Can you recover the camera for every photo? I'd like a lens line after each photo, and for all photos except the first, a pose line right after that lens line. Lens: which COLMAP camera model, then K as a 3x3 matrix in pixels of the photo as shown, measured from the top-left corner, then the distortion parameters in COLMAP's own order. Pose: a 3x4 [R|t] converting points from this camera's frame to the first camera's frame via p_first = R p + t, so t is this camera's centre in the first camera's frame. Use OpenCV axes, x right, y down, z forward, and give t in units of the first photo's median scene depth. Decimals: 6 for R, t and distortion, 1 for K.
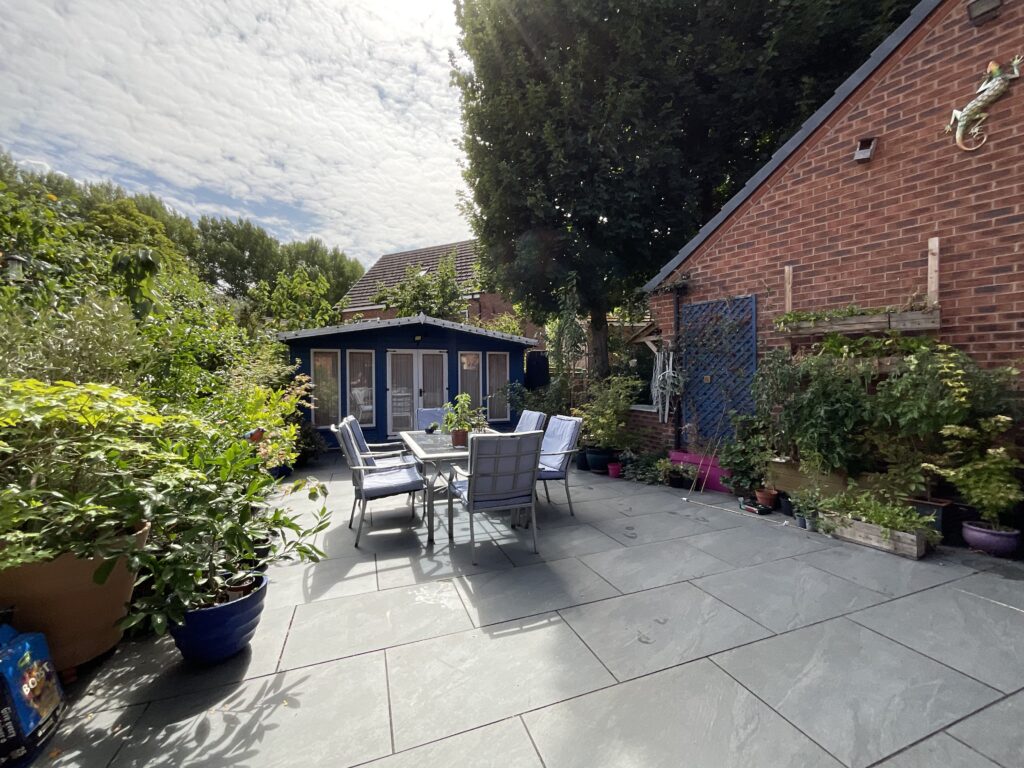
lens RADIAL K [[419.2, 0, 510.1], [0, 419.2, 382.4], [0, 0, 1]] dist [0.002110, -0.002915]
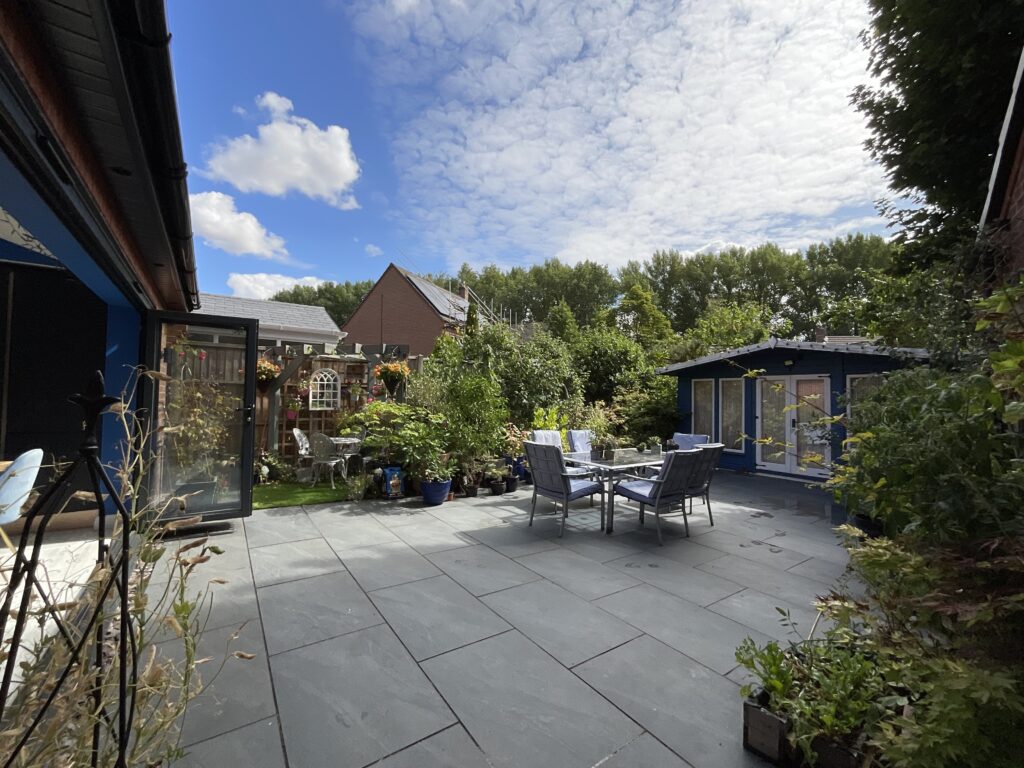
lens RADIAL K [[424.0, 0, 505.6], [0, 424.0, 386.0], [0, 0, 1]] dist [0.002432, 0.000285]
pose [[0.252299, -0.016888, -0.967502, 1.060594], [-0.031551, 0.999172, -0.025669, -0.026037], [0.967135, 0.037002, 0.251557, 0.378989]]
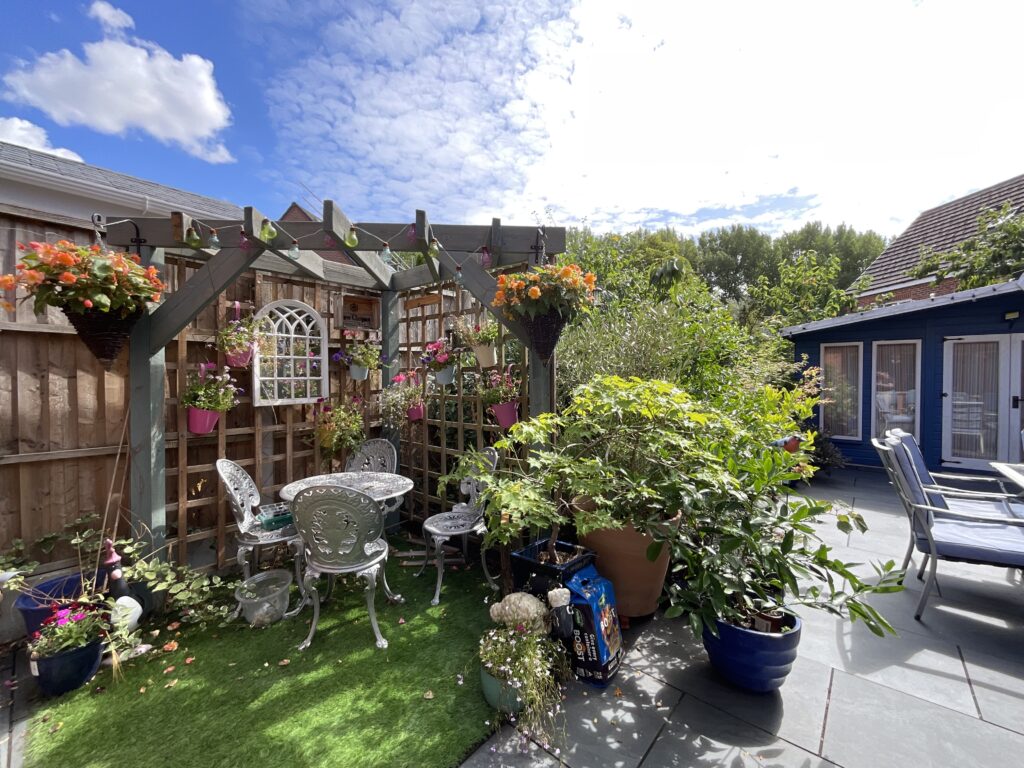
lens RADIAL K [[411.9, 0, 512.0], [0, 411.9, 384.0], [0, 0, 1]] dist [-0.001023, -0.000842]
pose [[0.493352, 0.024500, -0.869485, -0.103369], [-0.018584, 0.999672, 0.017624, 0.000345], [0.869631, 0.007464, 0.493645, 0.064865]]
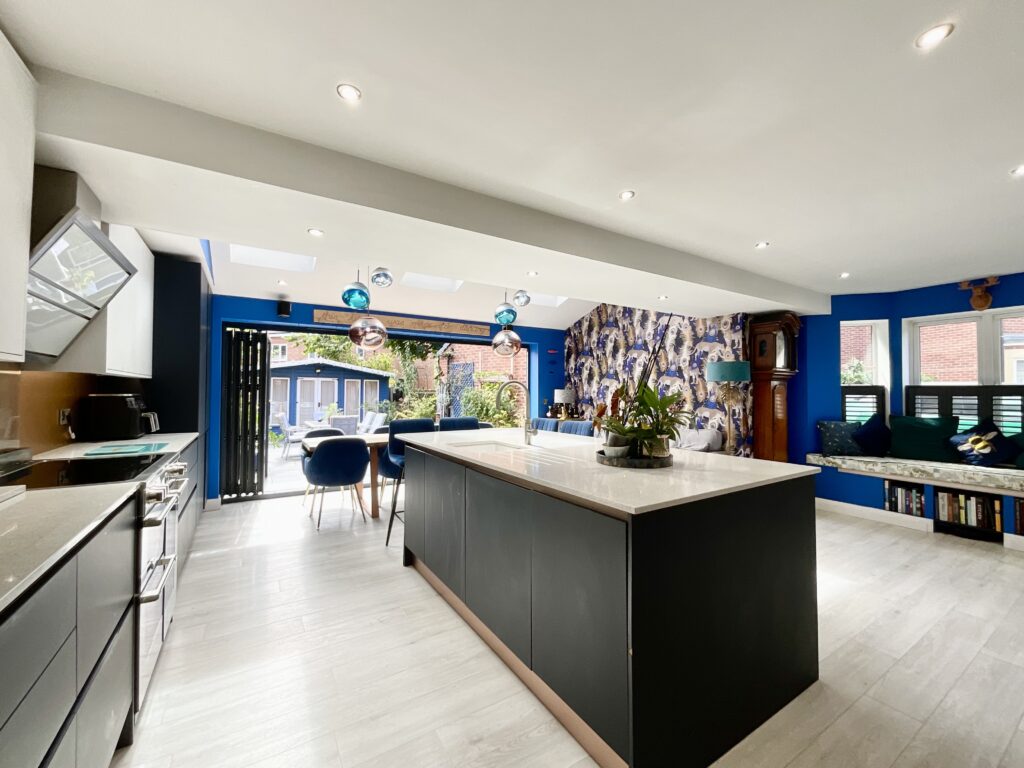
lens RADIAL K [[424.0, 0, 505.6], [0, 424.0, 386.0], [0, 0, 1]] dist [0.002432, 0.000285]
pose [[0.977312, 0.018887, 0.210962, 0.297843], [-0.011328, 0.999252, -0.036982, 0.010464], [-0.211502, 0.033753, 0.976795, -1.565649]]
